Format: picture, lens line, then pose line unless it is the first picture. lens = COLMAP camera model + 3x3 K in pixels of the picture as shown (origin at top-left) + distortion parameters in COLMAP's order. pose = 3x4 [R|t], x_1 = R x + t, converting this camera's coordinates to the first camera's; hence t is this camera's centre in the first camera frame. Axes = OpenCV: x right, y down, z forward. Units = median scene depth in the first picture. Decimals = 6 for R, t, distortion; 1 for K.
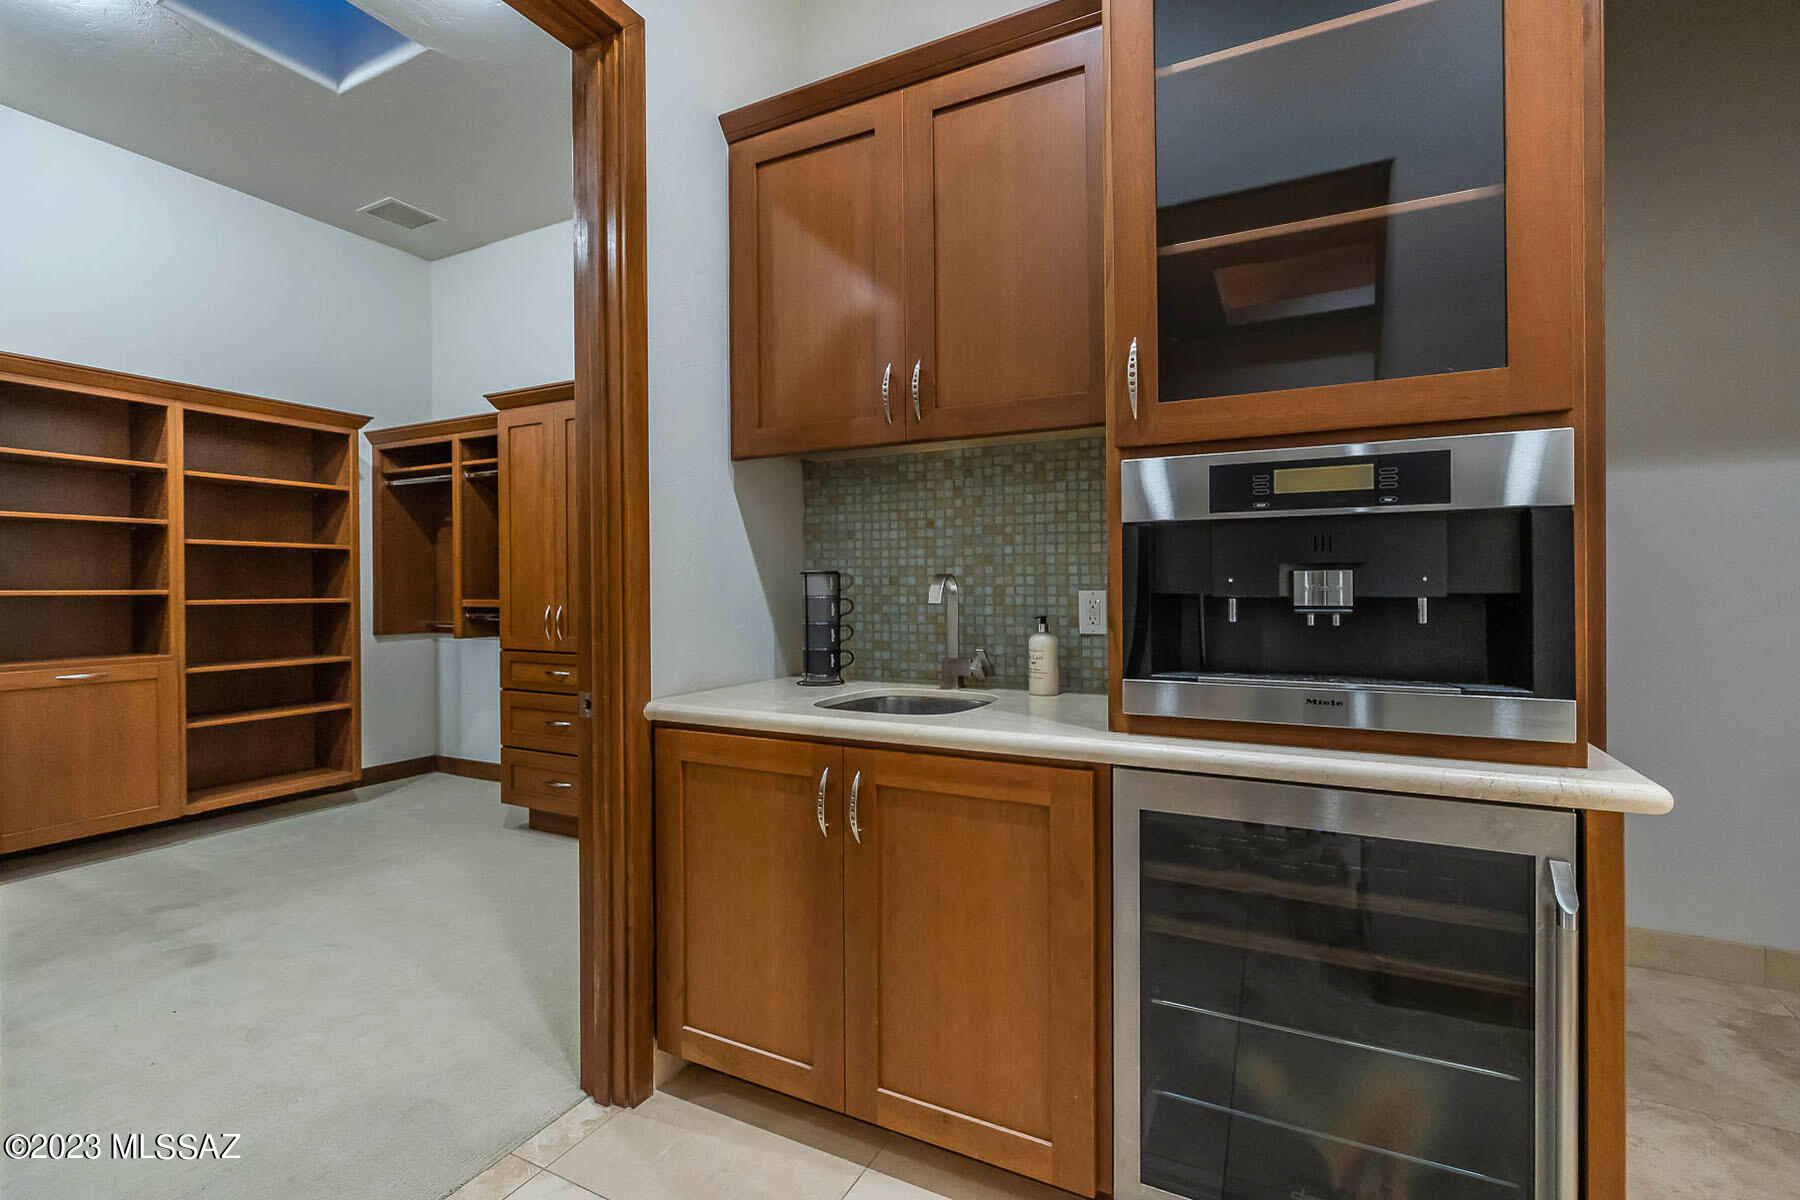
lens RADIAL K [[779.3, 0, 897.2], [0, 779.3, 587.0], [0, 0, 1]] dist [-0.000566, 0.000035]
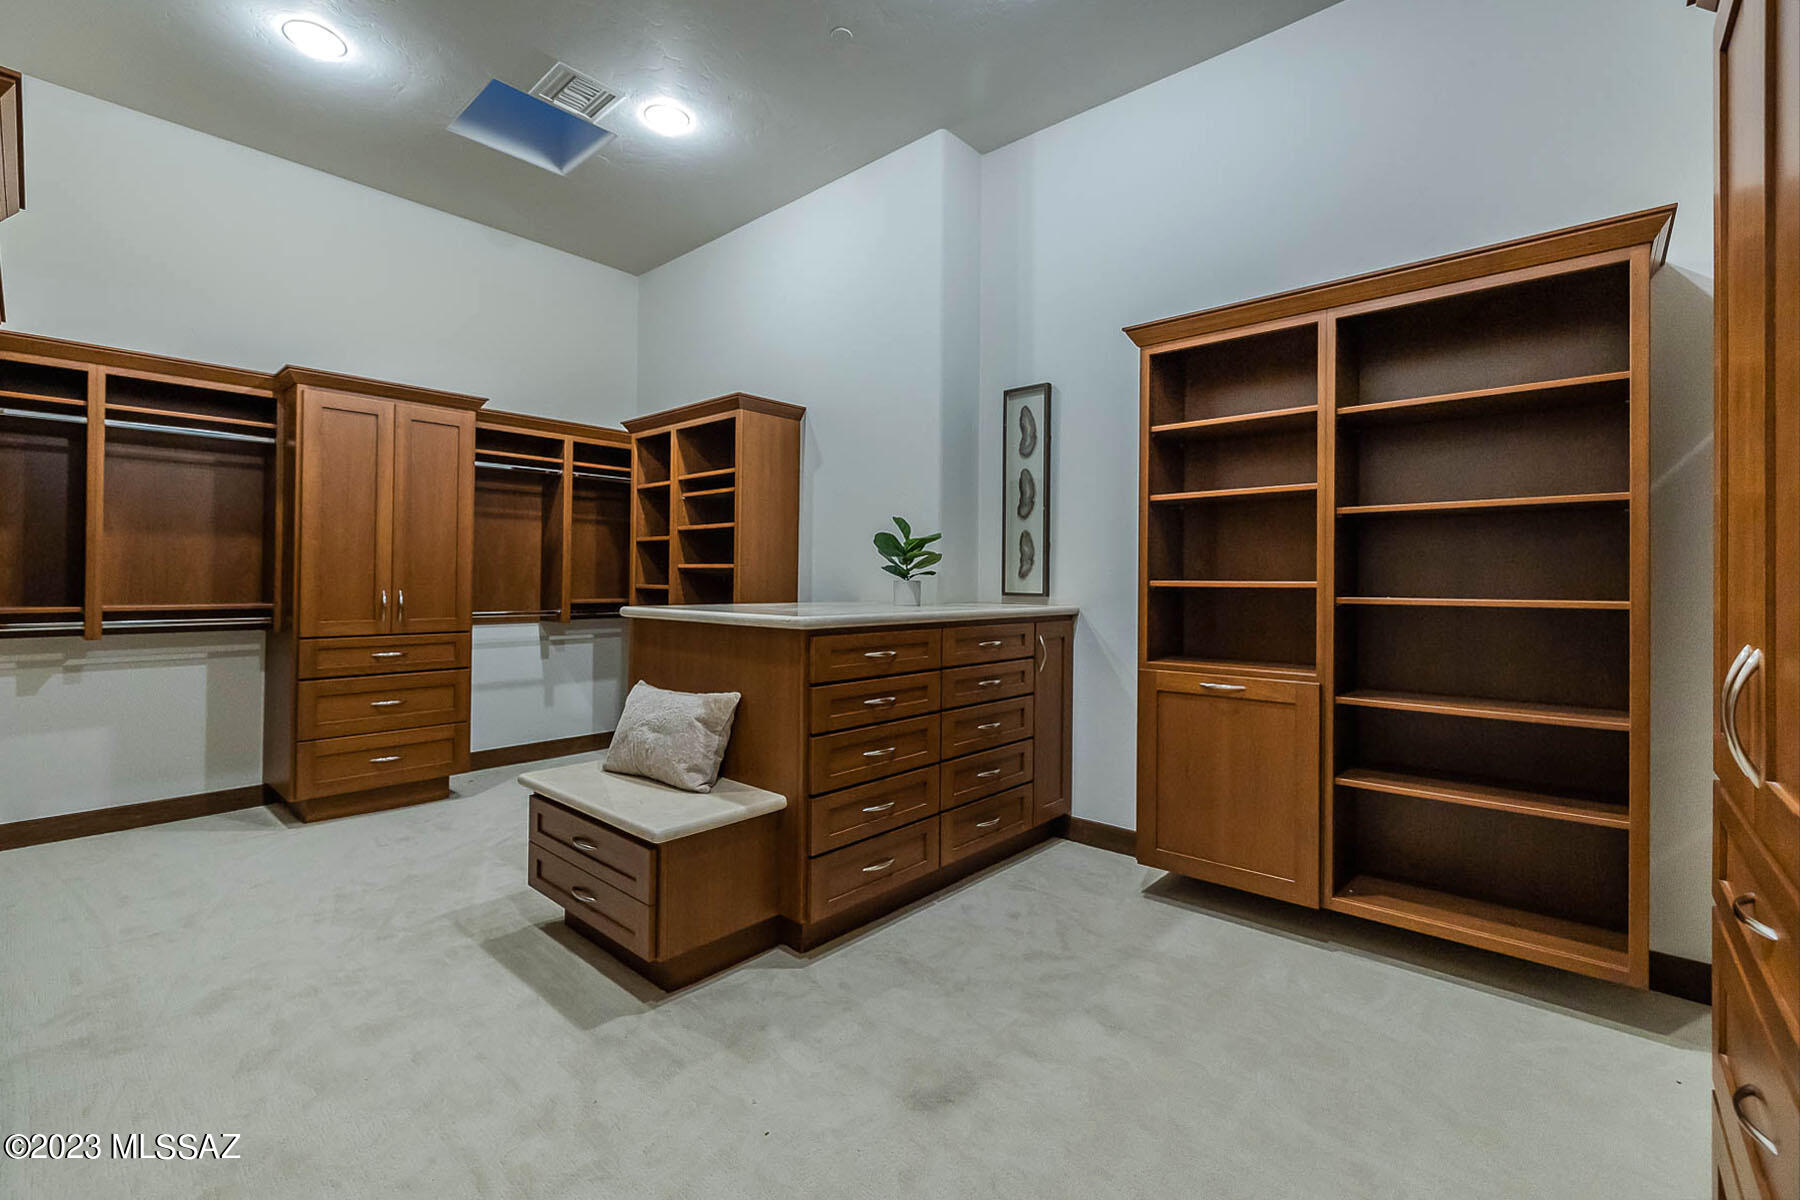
lens RADIAL K [[804.6, 0, 900.6], [0, 804.6, 566.9], [0, 0, 1]] dist [-0.000943, -0.000121]
pose [[-0.278149, -0.000728, -0.960538, -0.132428], [-0.002597, 0.999997, -0.000006, -0.008903], [0.960534, 0.002493, -0.278150, 0.880339]]
